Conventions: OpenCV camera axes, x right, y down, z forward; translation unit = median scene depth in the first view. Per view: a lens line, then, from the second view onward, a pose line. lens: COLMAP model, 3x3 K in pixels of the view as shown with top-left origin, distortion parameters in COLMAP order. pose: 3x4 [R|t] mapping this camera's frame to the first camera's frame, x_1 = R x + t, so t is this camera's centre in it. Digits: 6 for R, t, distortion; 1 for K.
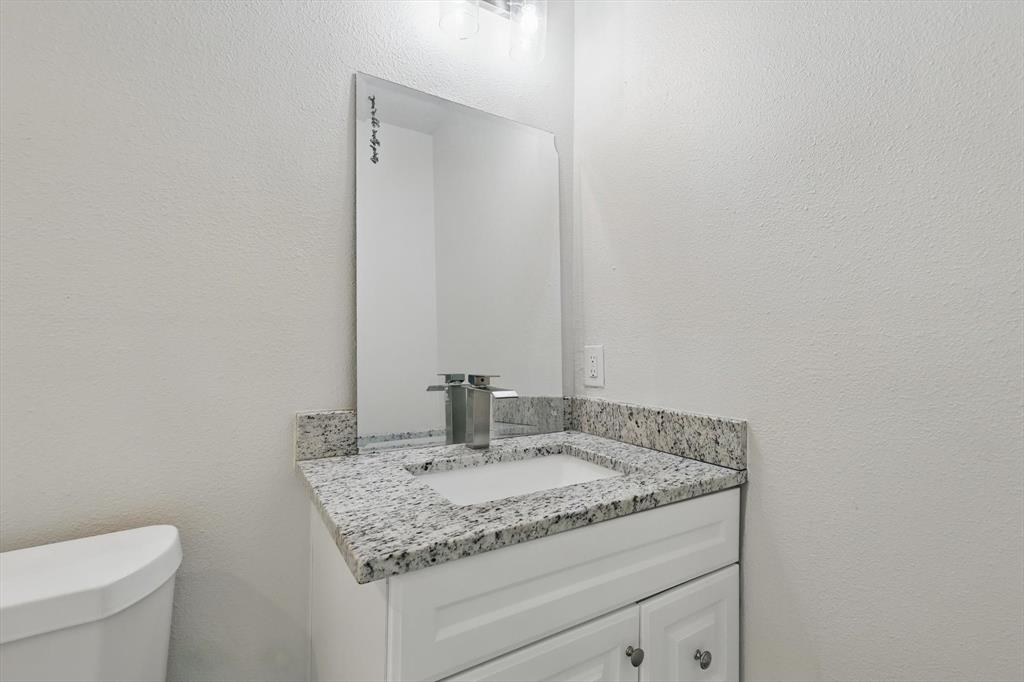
lens RADIAL K [[457.5, 0, 514.0], [0, 457.5, 347.6], [0, 0, 1]] dist [0.005917, 0.000328]
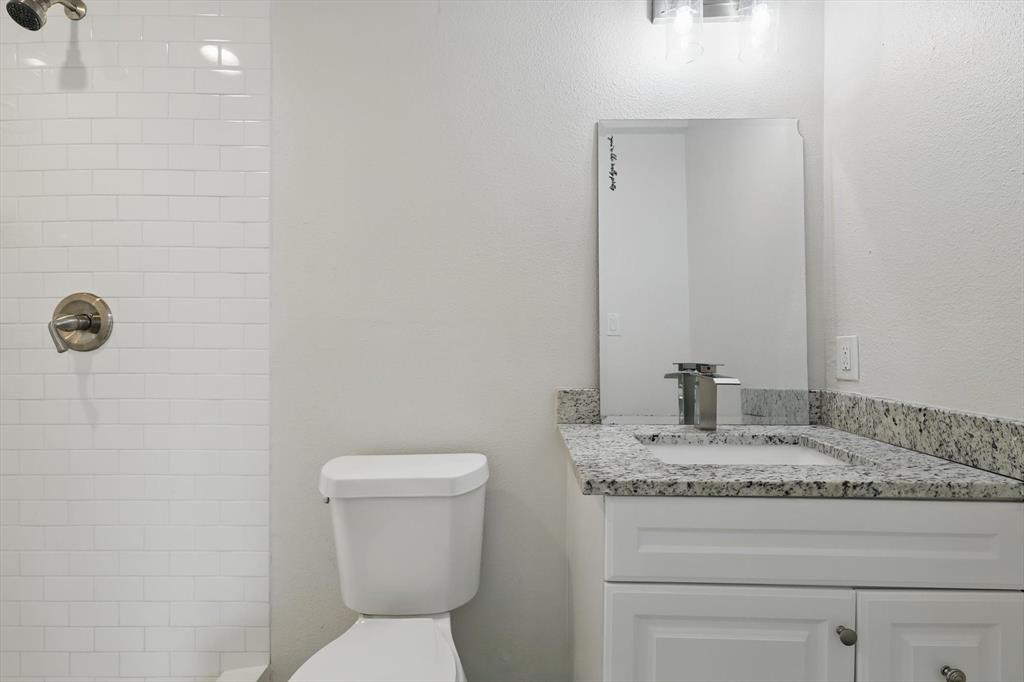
lens RADIAL K [[457.5, 0, 514.0], [0, 457.5, 347.6], [0, 0, 1]] dist [0.005917, 0.000328]
pose [[0.841402, 0.001316, -0.540408, 0.147739], [0.005952, 0.999914, 0.011701, 0.006351], [0.540377, -0.013061, 0.841322, -0.200955]]
